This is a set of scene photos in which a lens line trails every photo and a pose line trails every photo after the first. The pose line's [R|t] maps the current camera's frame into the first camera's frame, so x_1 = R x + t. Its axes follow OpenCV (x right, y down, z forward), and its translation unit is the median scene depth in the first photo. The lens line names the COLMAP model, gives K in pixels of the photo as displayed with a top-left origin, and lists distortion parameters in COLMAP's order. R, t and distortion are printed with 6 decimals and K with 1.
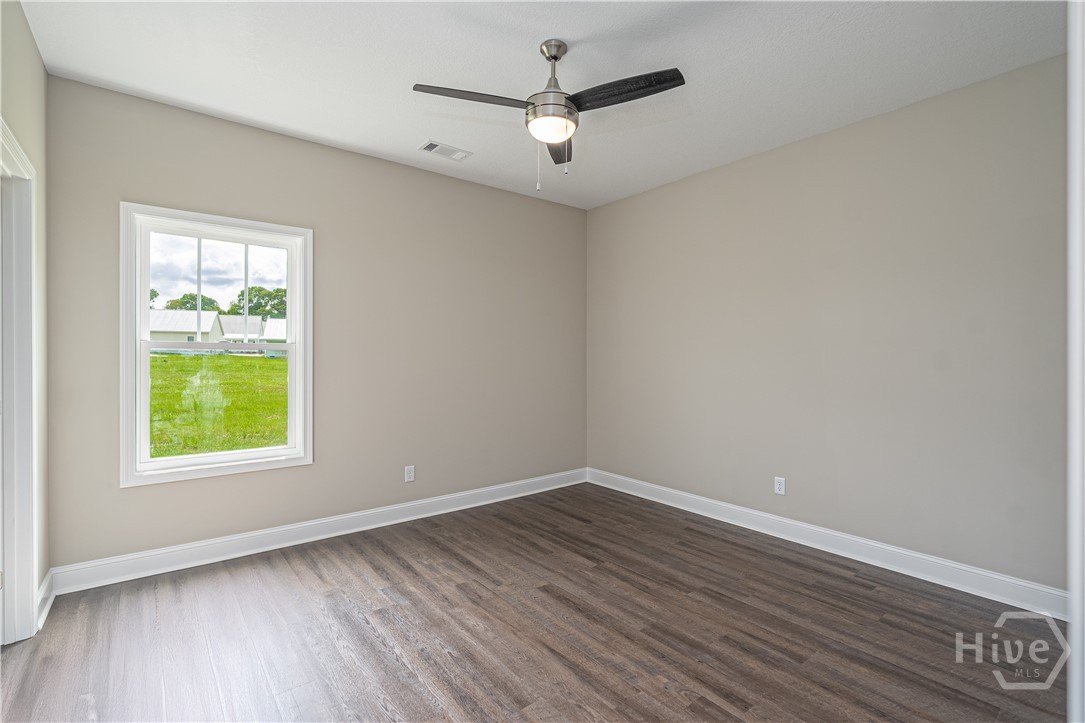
lens RADIAL K [[490.8, 0, 547.8], [0, 490.8, 357.0], [0, 0, 1]] dist [-0.008100, 0.002572]
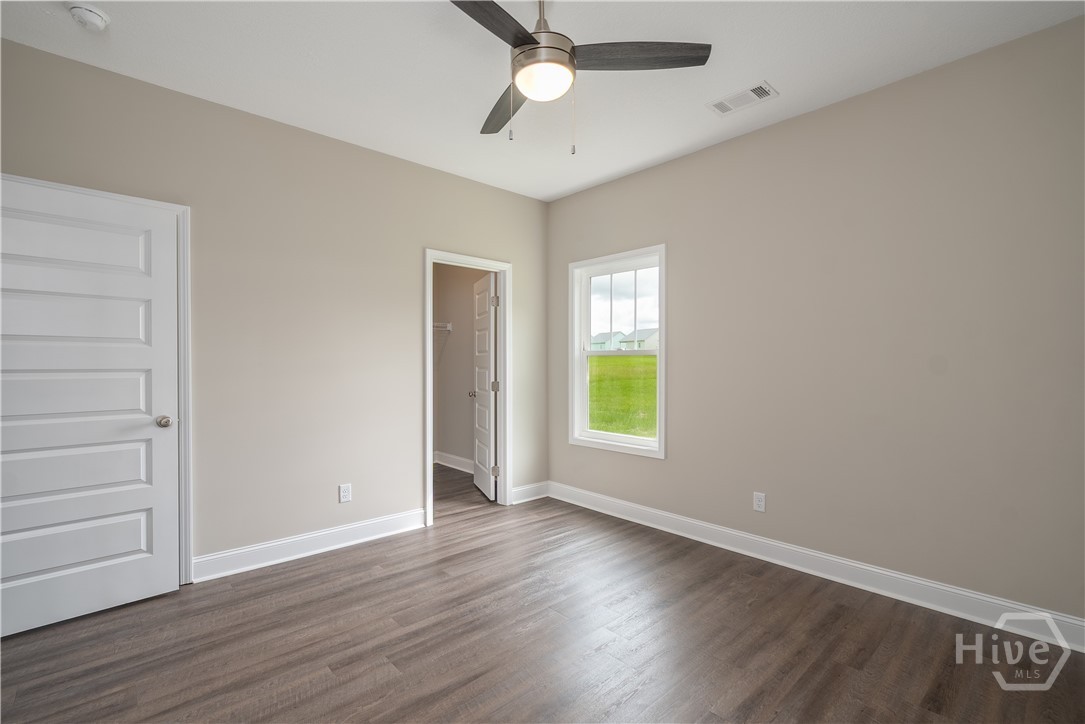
lens RADIAL K [[490.8, 0, 548.5], [0, 490.8, 365.0], [0, 0, 1]] dist [-0.008100, 0.002572]
pose [[0.081150, 0.004577, -0.996691, 0.569713], [-0.000654, 0.999989, 0.004539, 0.004218], [0.996702, 0.000283, 0.081152, 0.644260]]
